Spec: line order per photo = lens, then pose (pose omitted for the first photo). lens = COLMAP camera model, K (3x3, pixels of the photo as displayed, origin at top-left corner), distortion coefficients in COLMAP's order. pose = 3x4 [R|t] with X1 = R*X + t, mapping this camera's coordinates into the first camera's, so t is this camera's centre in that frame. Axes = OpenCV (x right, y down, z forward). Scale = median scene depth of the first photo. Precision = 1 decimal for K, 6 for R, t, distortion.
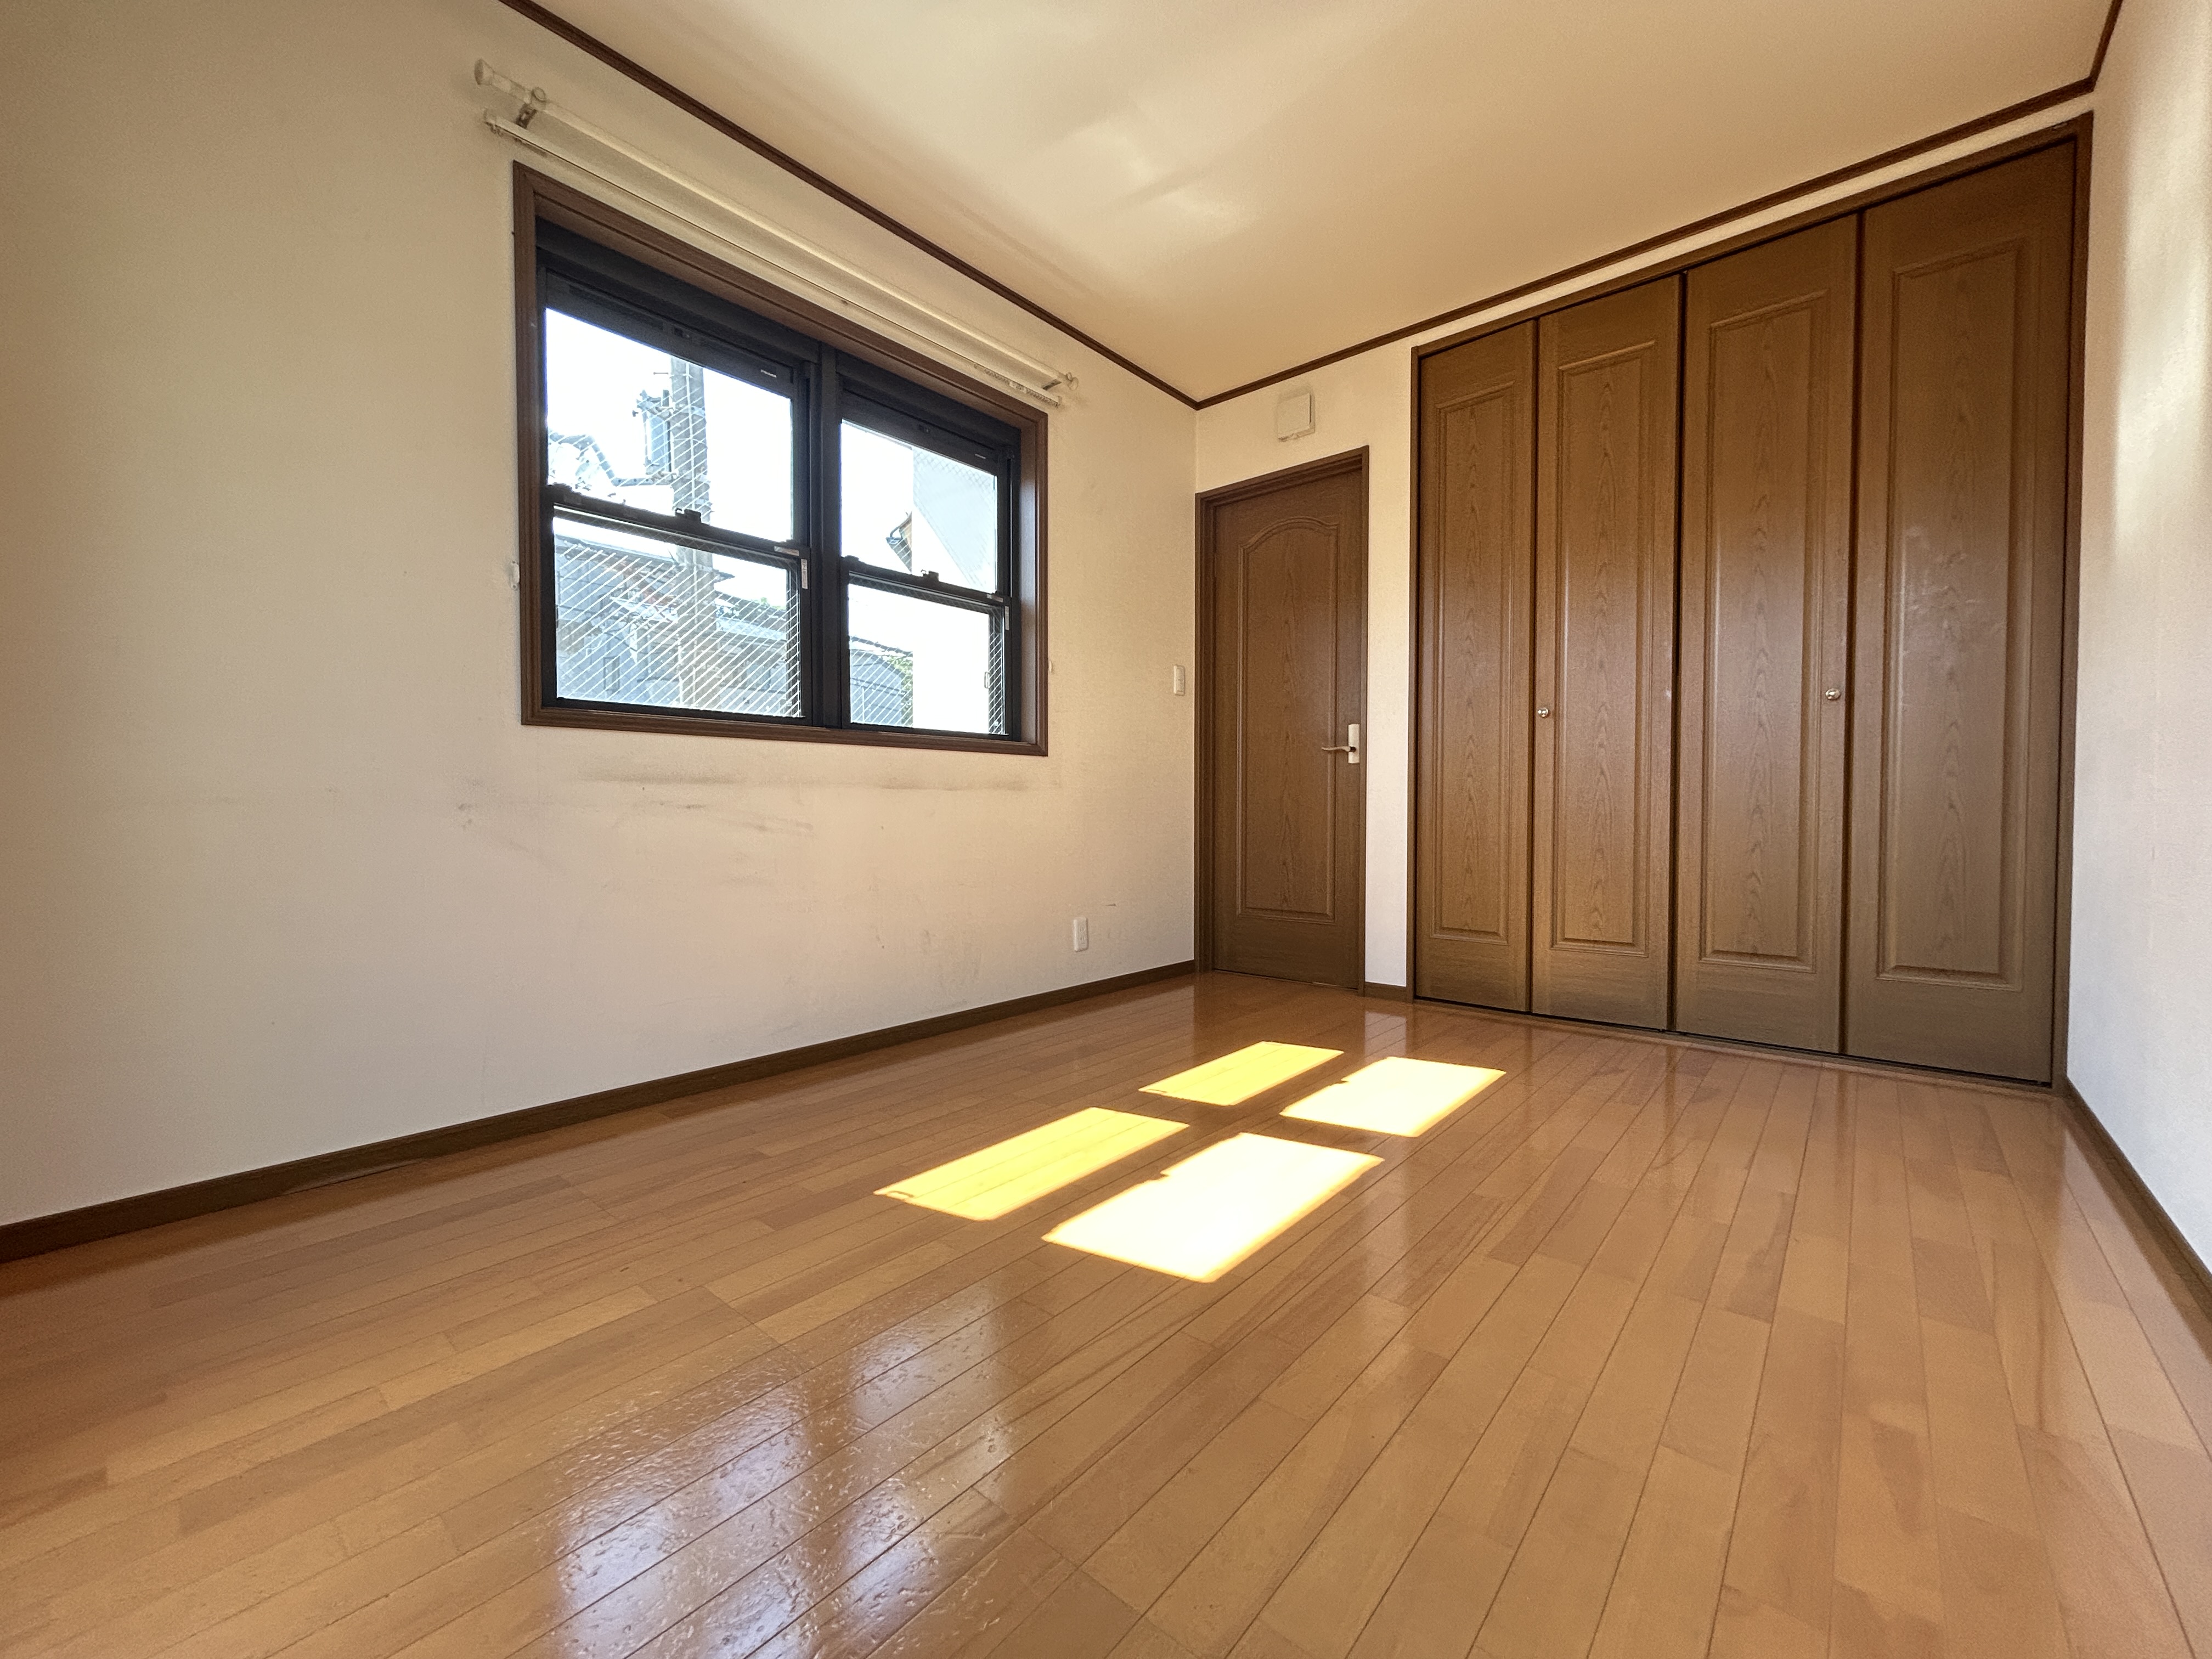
lens RADIAL K [[891.1, 0, 1101.9], [0, 891.1, 831.0], [0, 0, 1]] dist [0.000559, 0.000108]
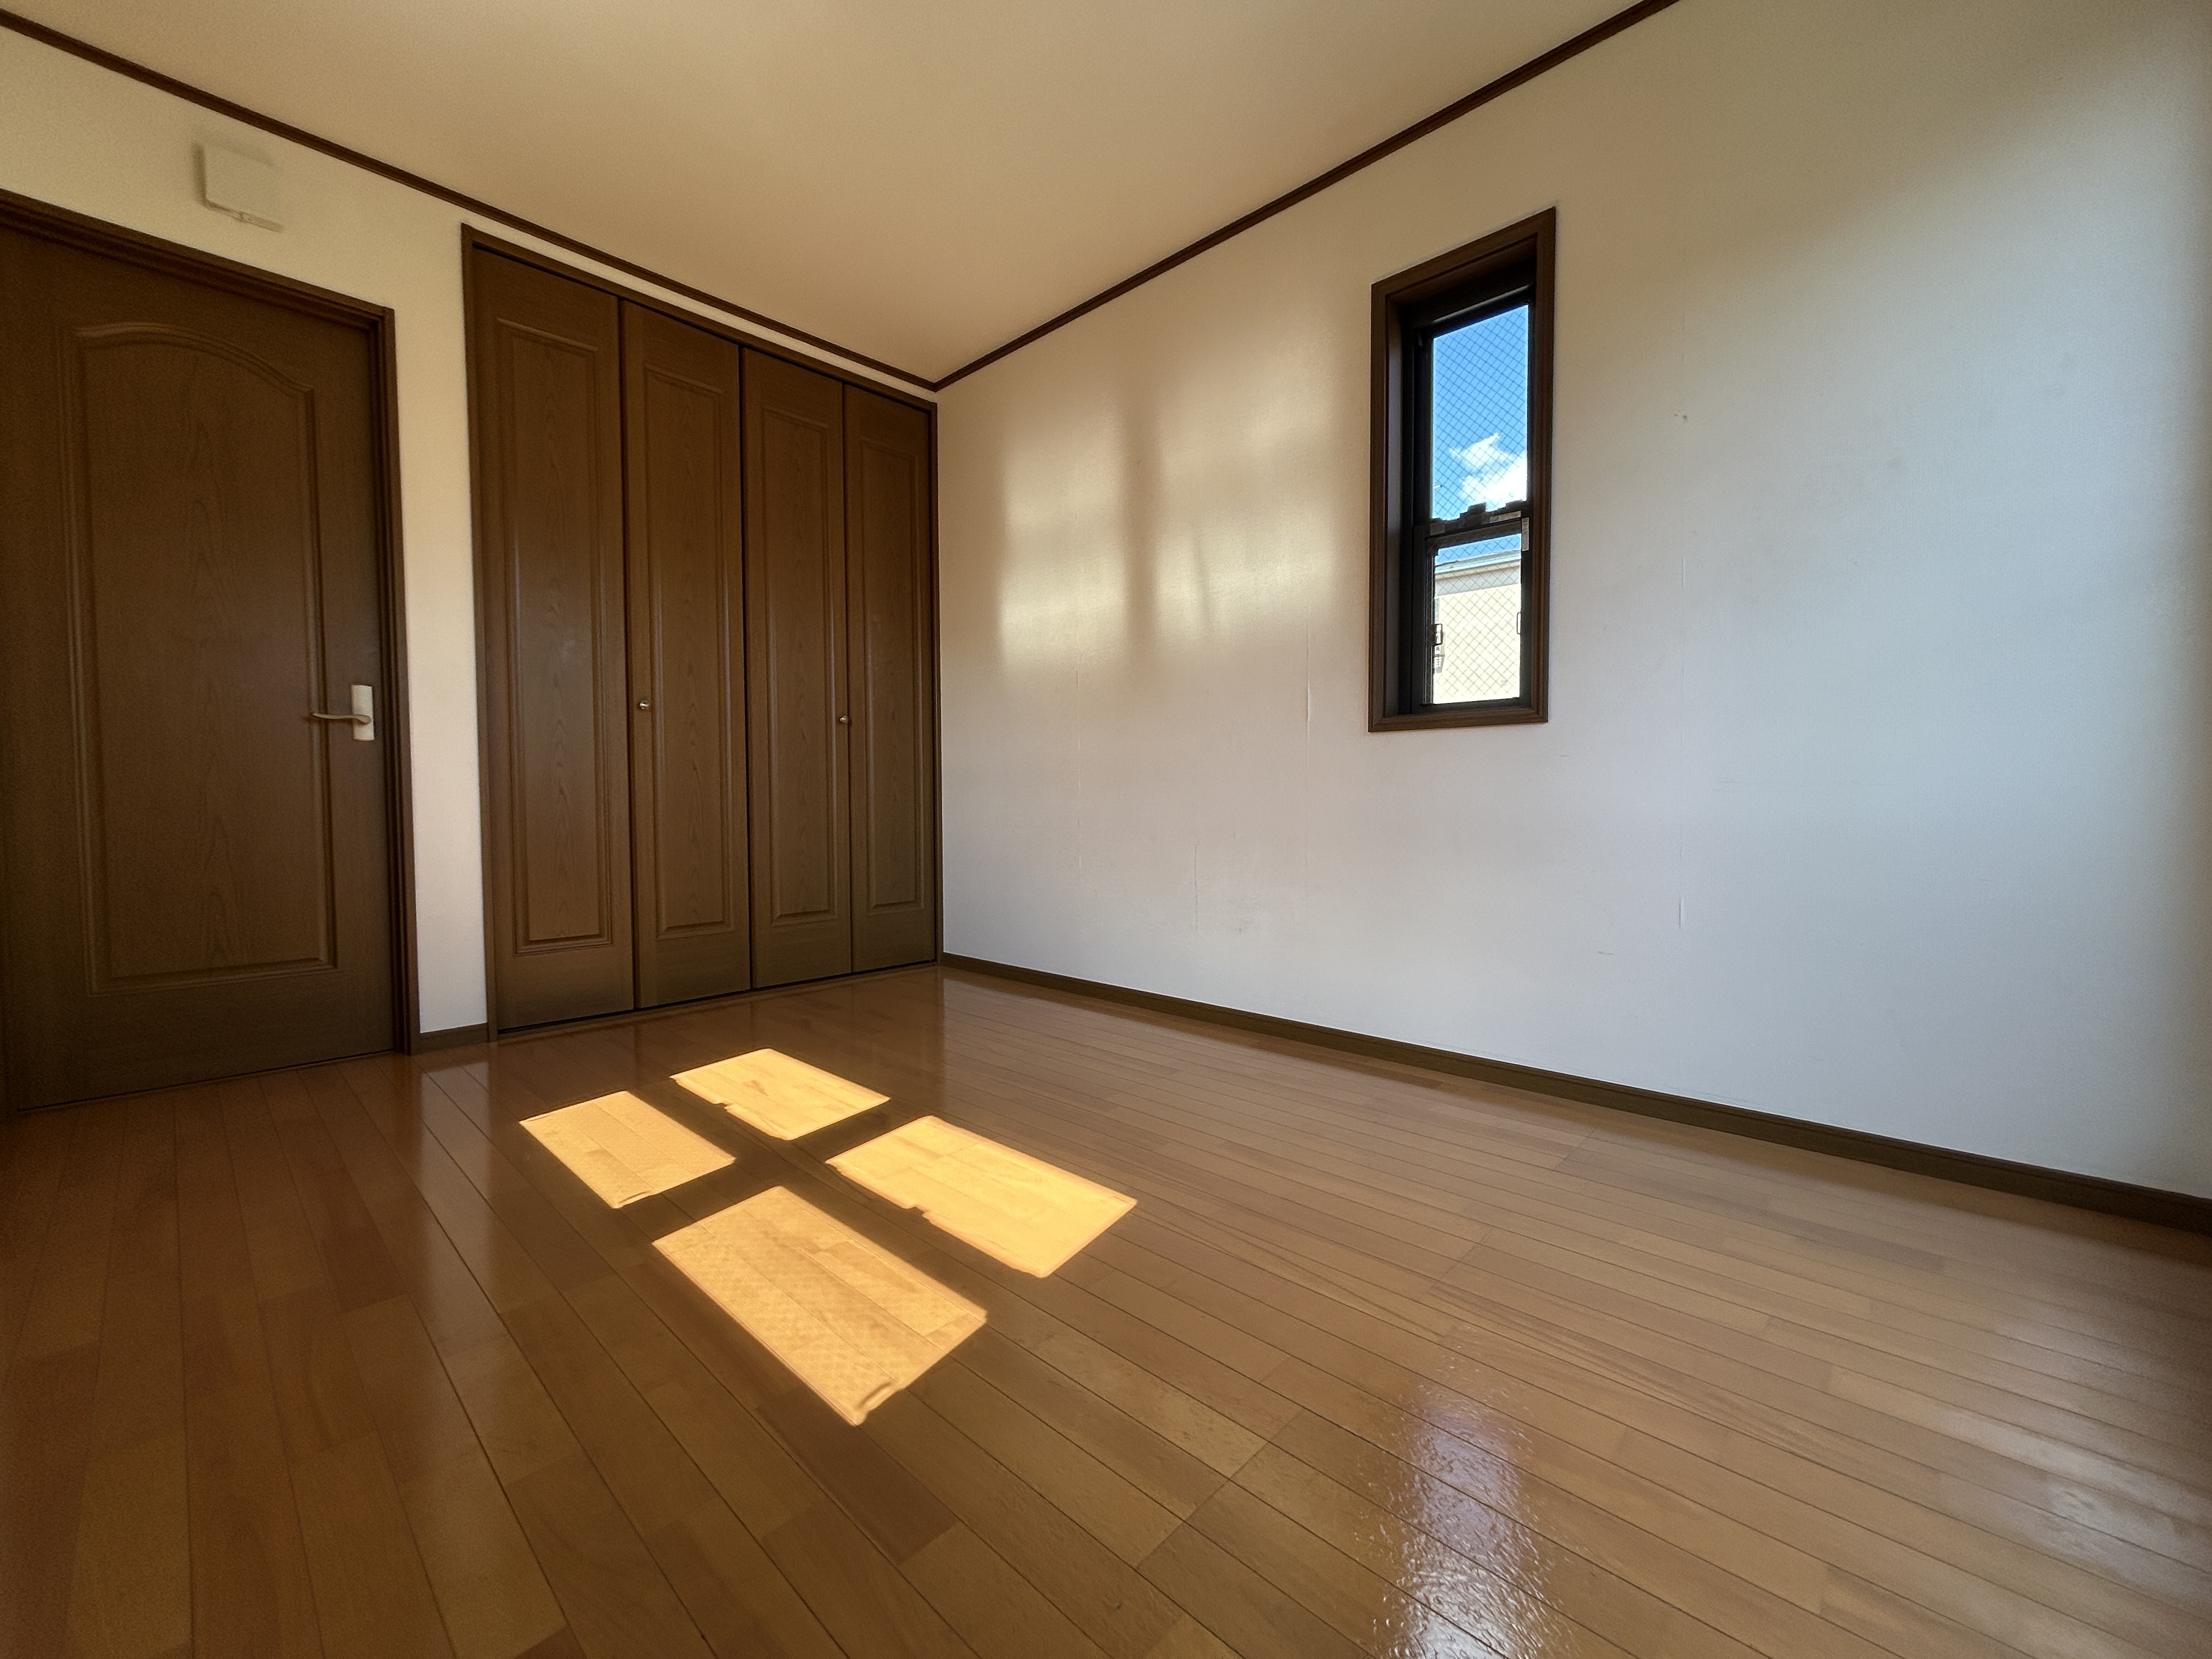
lens RADIAL K [[891.1, 0, 1101.9], [0, 891.1, 831.0], [0, 0, 1]] dist [0.000559, 0.000108]
pose [[0.049102, -0.038868, 0.998037, -0.590253], [0.026214, 0.998948, 0.037613, -0.021239], [-0.998450, 0.024316, 0.050069, 0.542506]]
